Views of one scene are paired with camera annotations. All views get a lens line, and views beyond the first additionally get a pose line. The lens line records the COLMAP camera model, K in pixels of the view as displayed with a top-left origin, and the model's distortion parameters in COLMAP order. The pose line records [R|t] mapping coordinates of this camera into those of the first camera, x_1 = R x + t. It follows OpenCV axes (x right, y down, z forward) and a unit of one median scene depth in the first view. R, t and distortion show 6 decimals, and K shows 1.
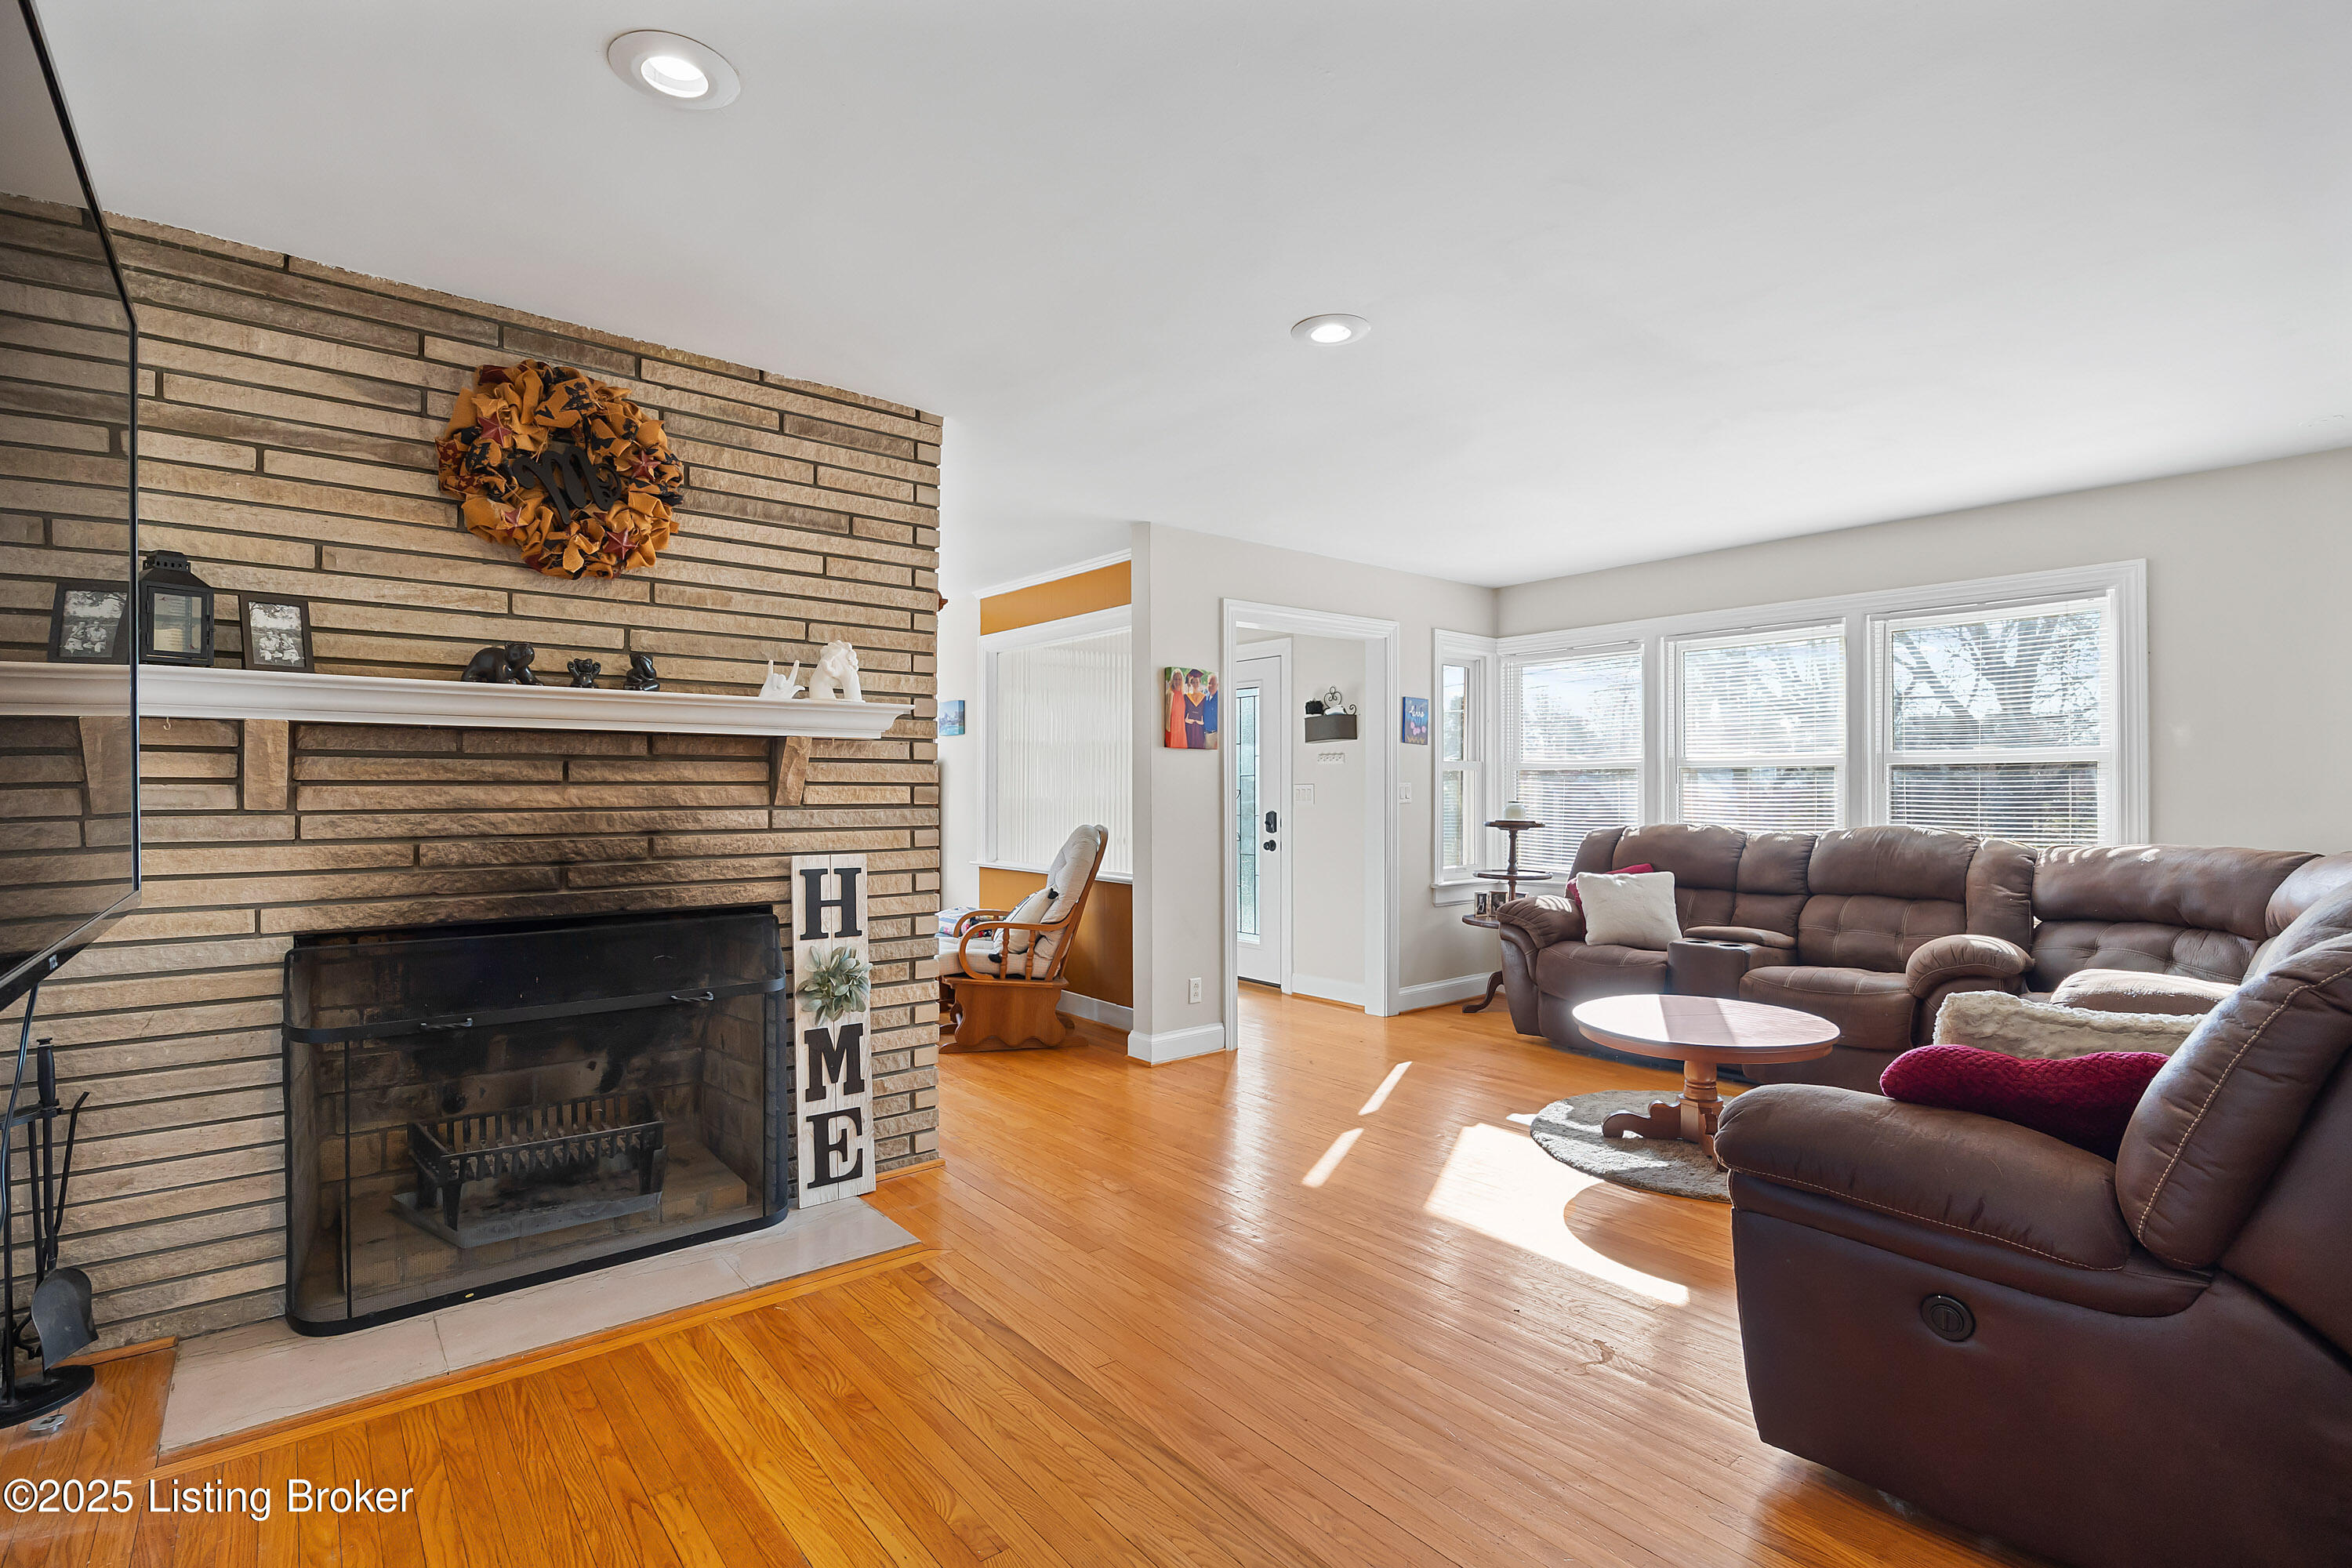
lens RADIAL K [[1132.3, 0, 1155.5], [0, 1132.3, 784.7], [0, 0, 1]] dist [-0.014525, -0.000114]
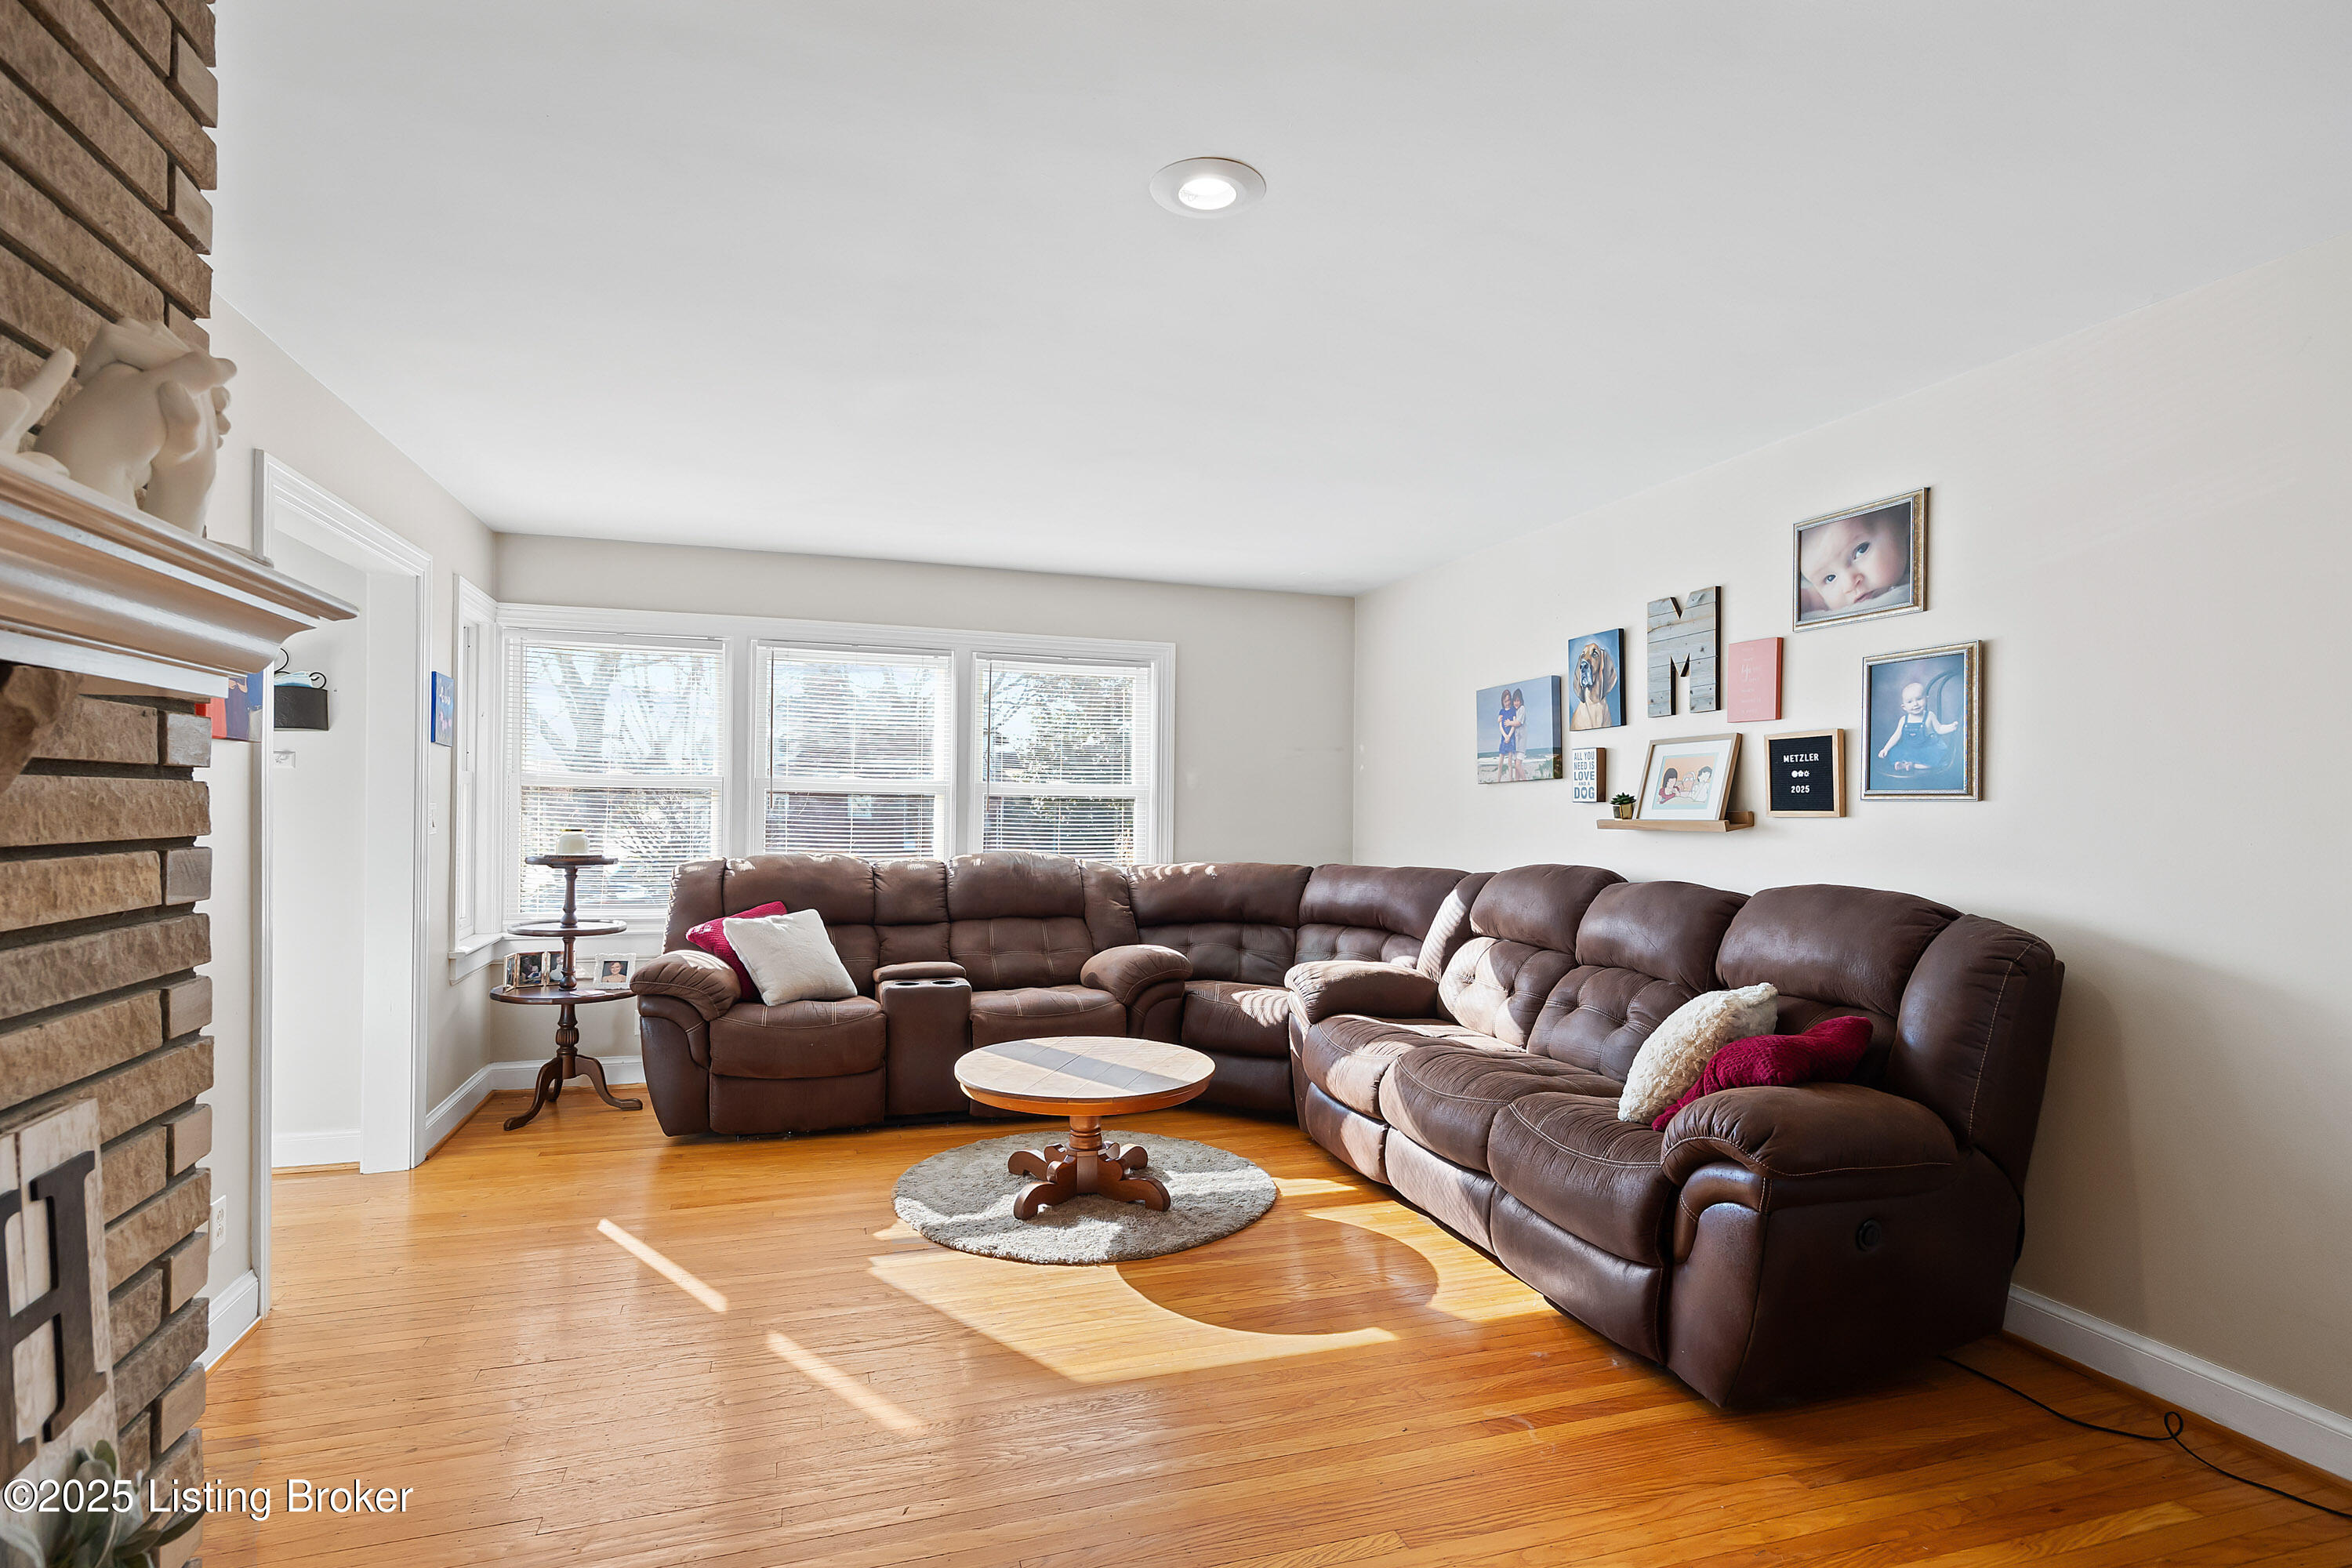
lens RADIAL K [[1132.3, 0, 1172.8], [0, 1132.3, 807.6], [0, 0, 1]] dist [-0.014525, -0.000114]
pose [[0.325125, 0.001122, 0.945670, -0.300407], [-0.020520, 0.999772, 0.005869, -0.014324], [-0.945448, -0.021314, 0.325074, 0.451275]]
